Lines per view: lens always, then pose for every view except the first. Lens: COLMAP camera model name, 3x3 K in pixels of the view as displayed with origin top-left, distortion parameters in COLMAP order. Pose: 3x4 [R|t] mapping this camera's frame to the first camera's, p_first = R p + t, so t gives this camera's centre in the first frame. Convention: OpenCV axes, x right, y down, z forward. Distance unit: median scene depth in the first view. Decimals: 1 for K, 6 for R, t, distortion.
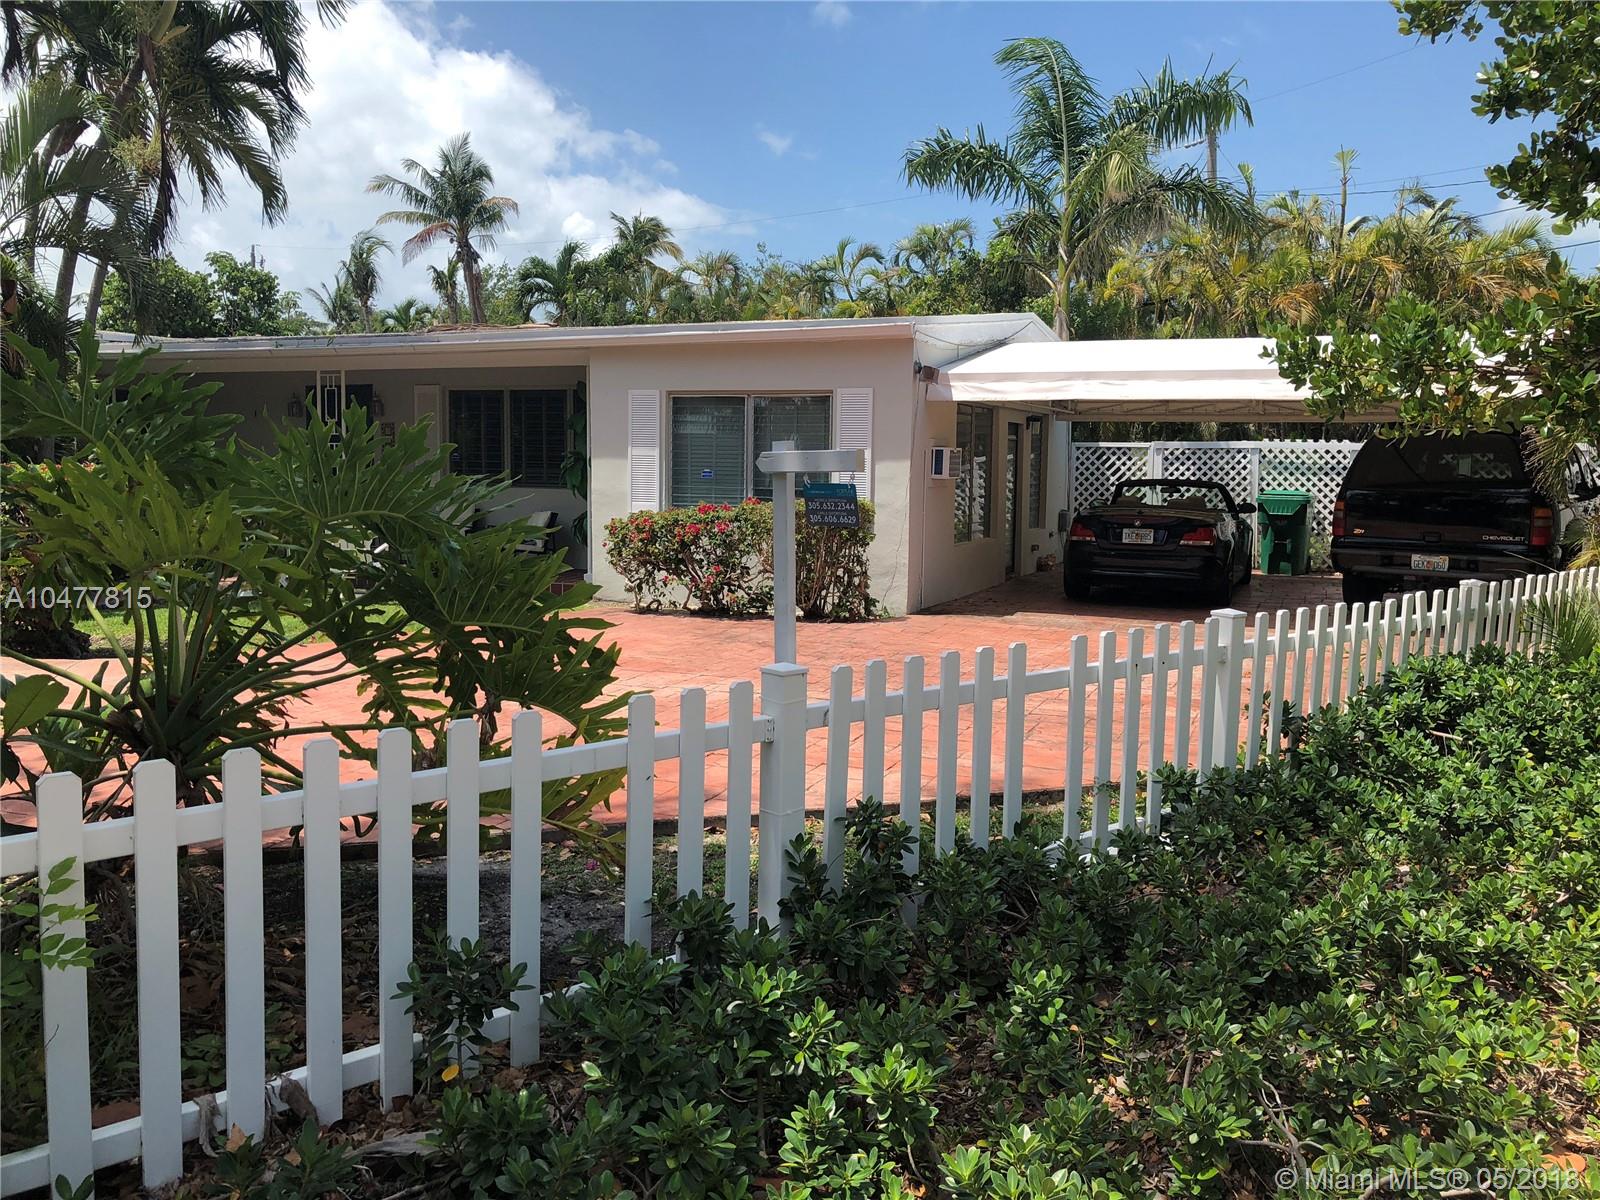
lens RADIAL K [[1311.6, 0, 800.0], [0, 1311.6, 600.0], [0, 0, 1]] dist [0.033067, -0.004013]
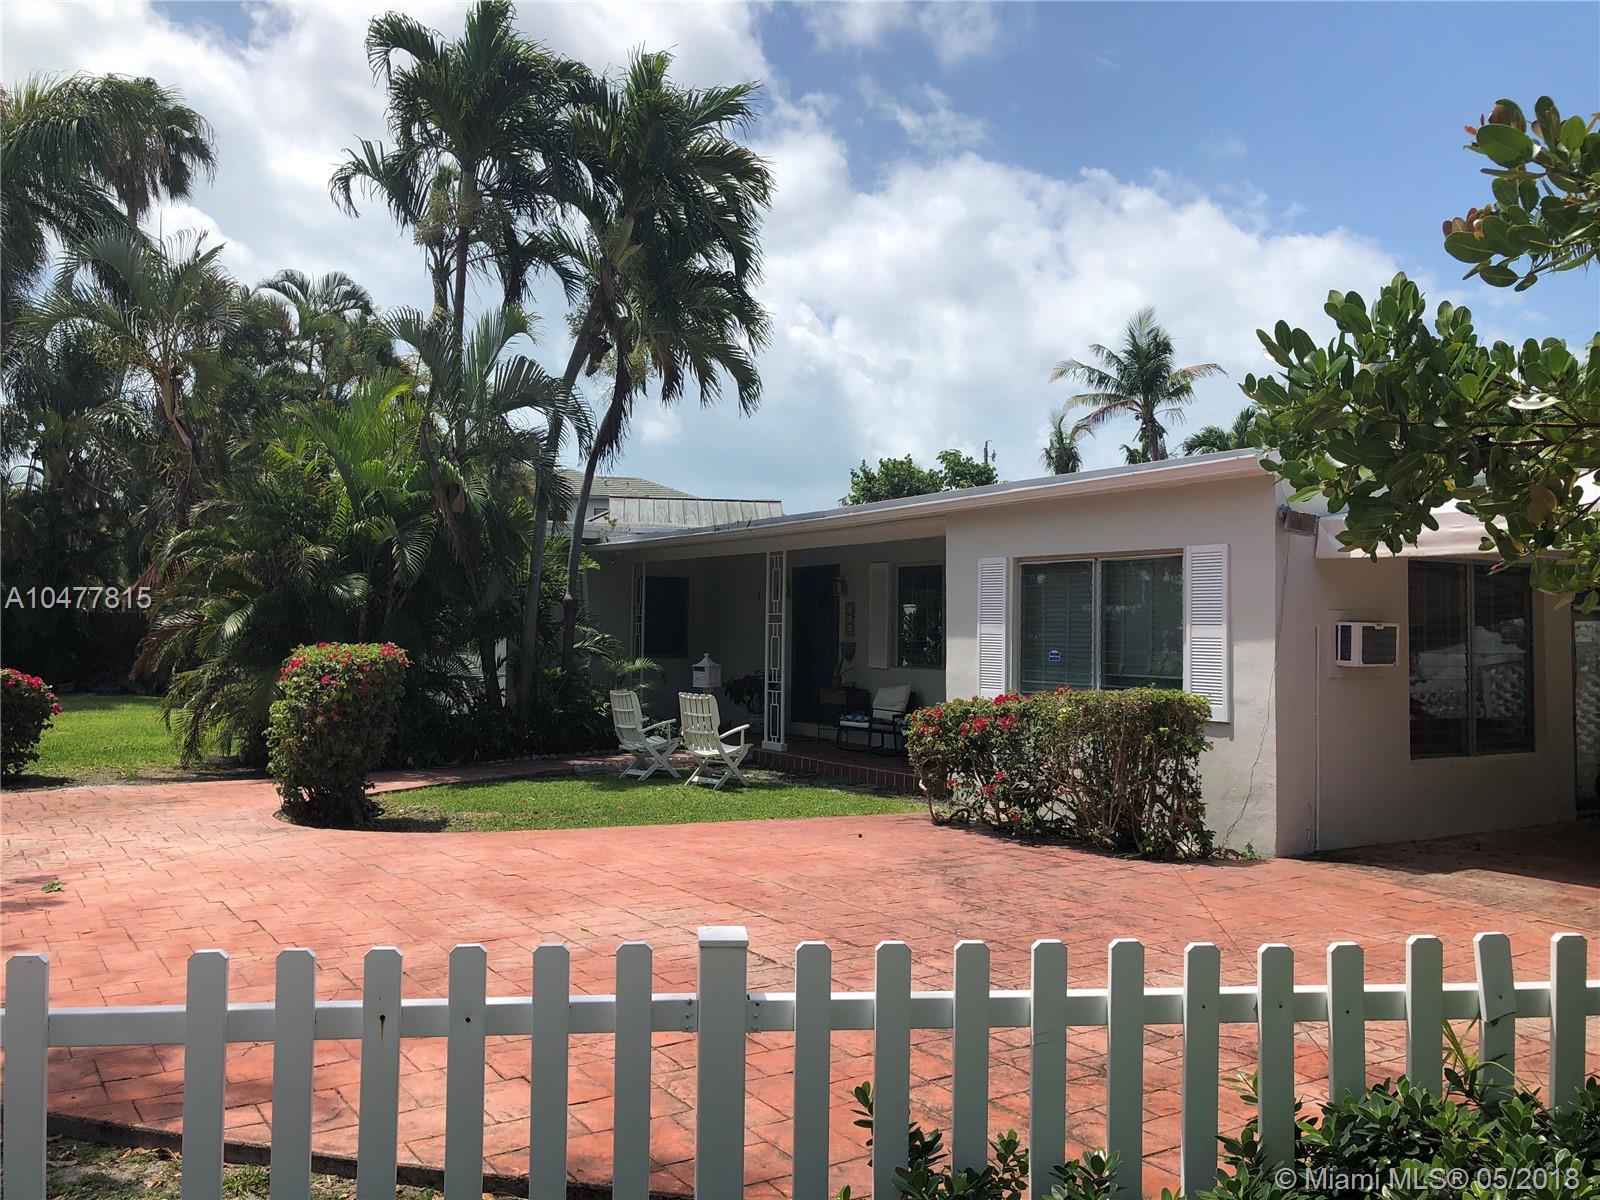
lens RADIAL K [[1311.6, 0, 800.0], [0, 1311.6, 600.0], [0, 0, 1]] dist [0.033067, -0.004013]
pose [[0.818486, -0.016345, -0.574294, 0.093492], [-0.061956, 0.991255, -0.116512, -0.009184], [0.571176, 0.130944, 0.810316, 0.085944]]
